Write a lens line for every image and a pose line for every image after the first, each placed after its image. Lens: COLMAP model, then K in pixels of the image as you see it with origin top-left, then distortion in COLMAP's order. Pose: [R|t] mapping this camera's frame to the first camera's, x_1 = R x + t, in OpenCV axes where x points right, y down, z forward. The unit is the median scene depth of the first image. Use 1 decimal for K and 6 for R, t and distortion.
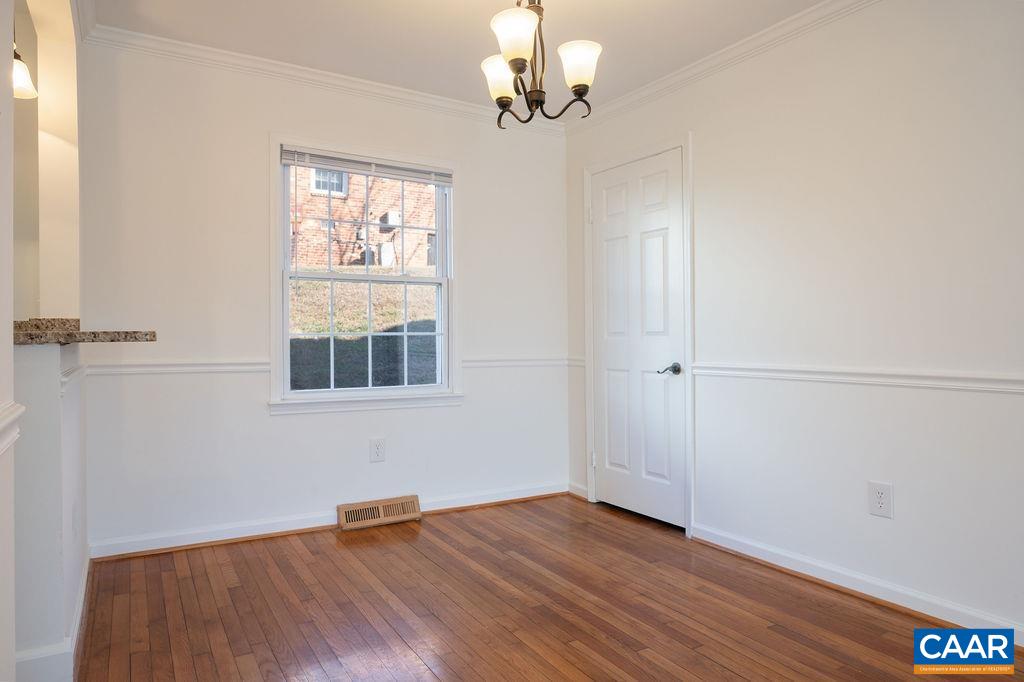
lens RADIAL K [[655.5, 0, 512.0], [0, 655.5, 341.0], [0, 0, 1]] dist [-0.001080, 0.000080]
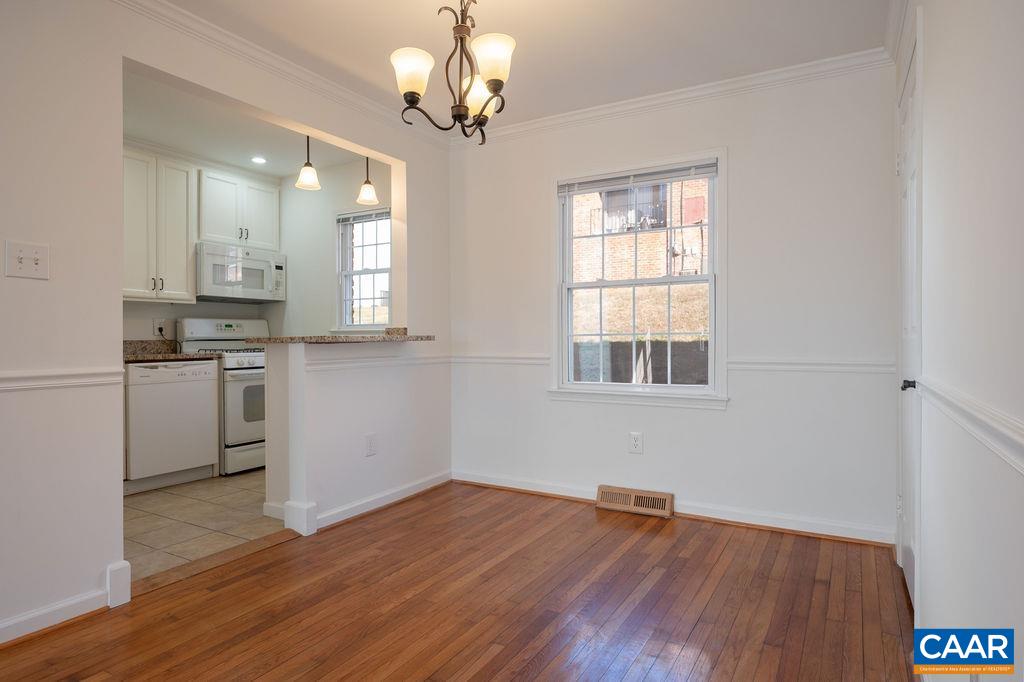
lens RADIAL K [[590.2, 0, 512.0], [0, 590.2, 341.0], [0, 0, 1]] dist [0.001251, 0.000244]
pose [[0.484261, 0.003714, -0.874916, 0.594629], [0.000704, 0.999989, 0.004634, -0.004383], [0.874923, -0.002860, 0.484253, 0.393051]]
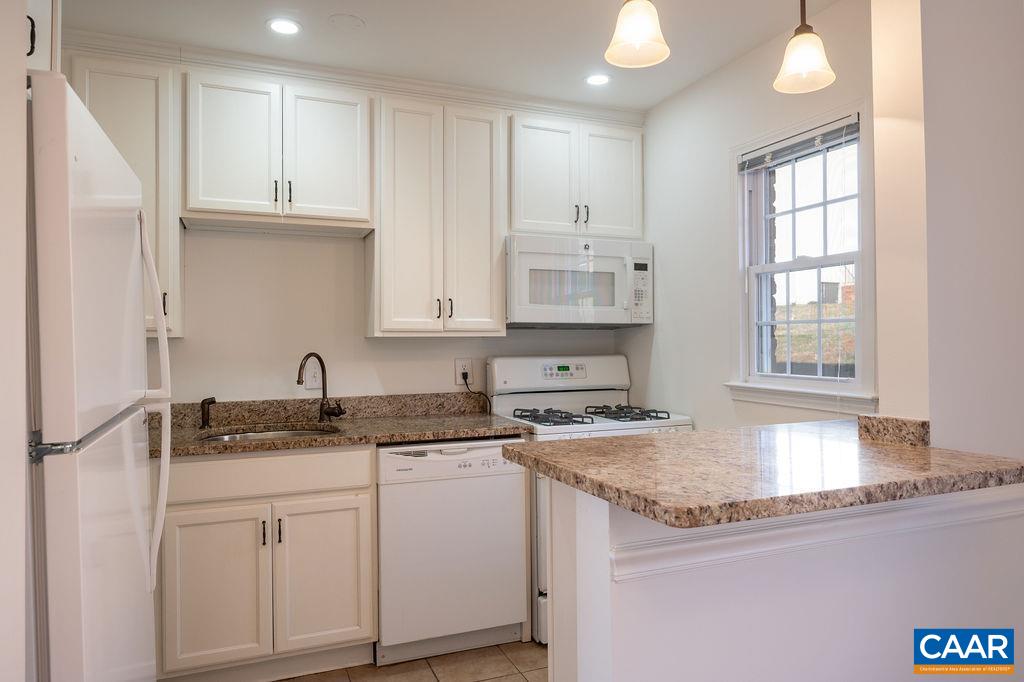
lens RADIAL K [[672.0, 0, 511.2], [0, 672.0, 324.2], [0, 0, 1]] dist [0.000822, 0.000721]
pose [[-0.143965, -0.021861, -0.989341, -0.024327], [0.001798, 0.999749, -0.022353, -0.080828], [0.989581, -0.004997, -0.143889, 0.559212]]
